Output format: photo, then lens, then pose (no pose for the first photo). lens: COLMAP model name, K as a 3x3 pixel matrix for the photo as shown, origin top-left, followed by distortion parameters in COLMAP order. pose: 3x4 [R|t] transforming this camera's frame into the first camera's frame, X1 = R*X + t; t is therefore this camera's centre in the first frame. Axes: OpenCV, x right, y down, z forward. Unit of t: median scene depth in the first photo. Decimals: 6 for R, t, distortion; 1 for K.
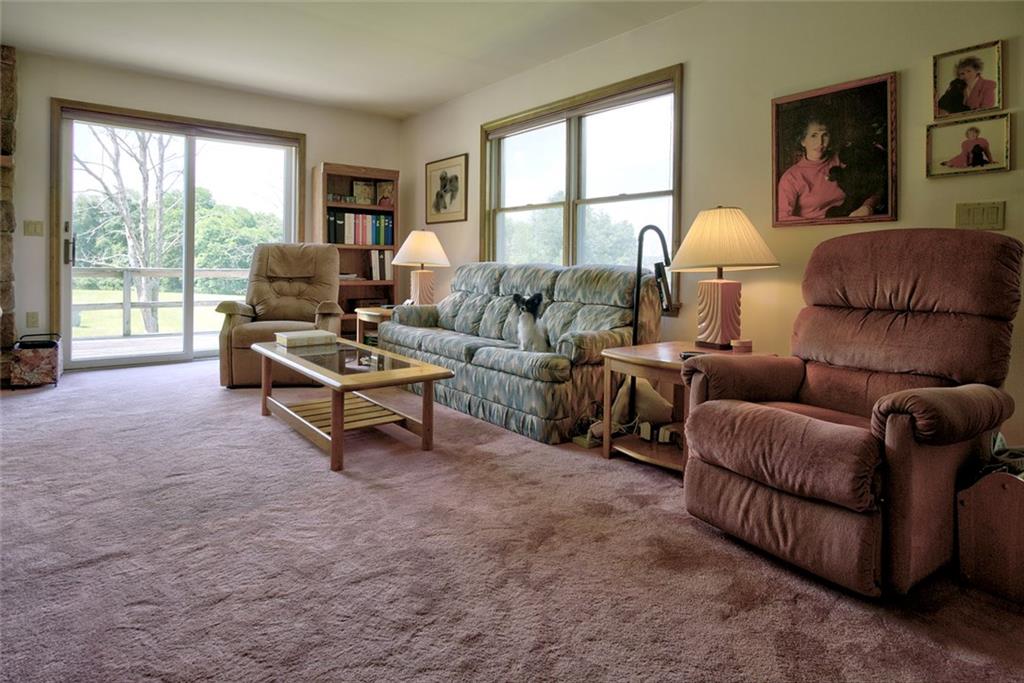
lens RADIAL K [[581.3, 0, 513.2], [0, 581.3, 264.5], [0, 0, 1]] dist [-0.002815, -0.000889]
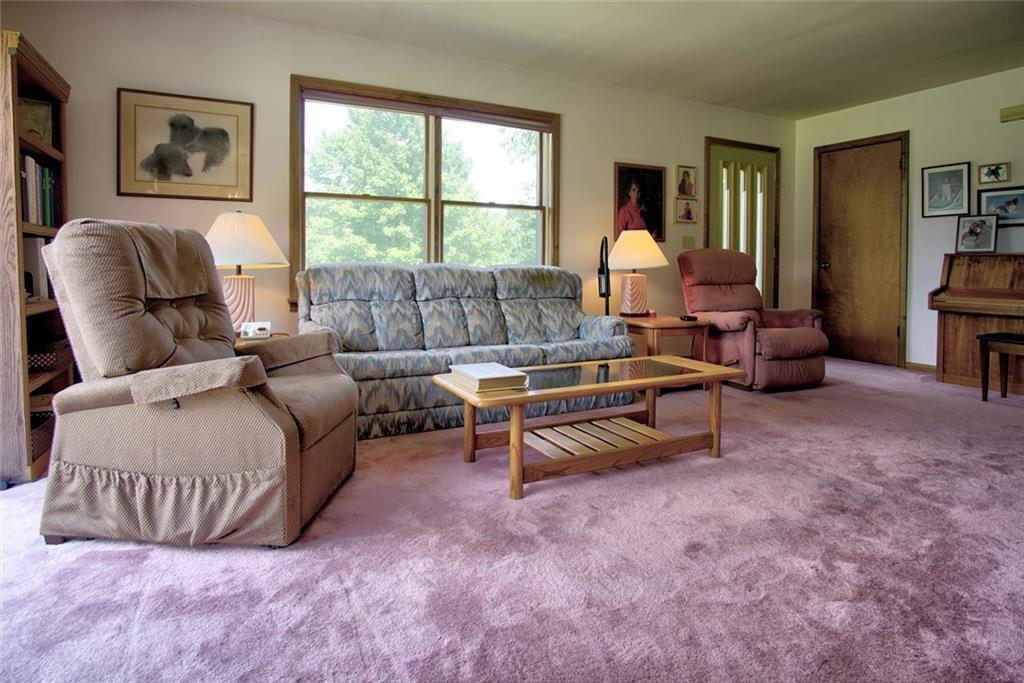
lens RADIAL K [[581.3, 0, 513.2], [0, 581.3, 264.5], [0, 0, 1]] dist [-0.002815, -0.000889]
pose [[0.181203, -0.011420, 0.983379, -0.756072], [-0.001715, 0.999927, 0.011928, -0.010548], [-0.983444, -0.003848, 0.181171, 0.614692]]
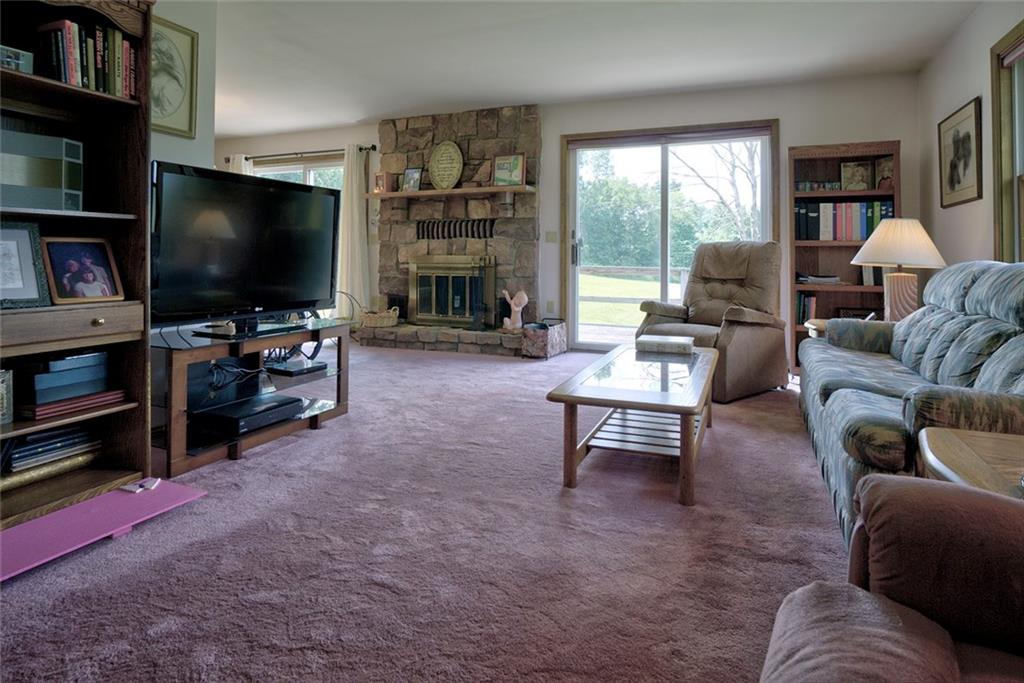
lens RADIAL K [[587.1, 0, 516.0], [0, 587.1, 245.7], [0, 0, 1]] dist [-0.003625, -0.000986]
pose [[0.502255, -0.026870, -0.864302, 0.243057], [-0.003223, 0.999452, -0.032945, 0.001374], [0.864714, 0.019332, 0.501893, 0.232782]]
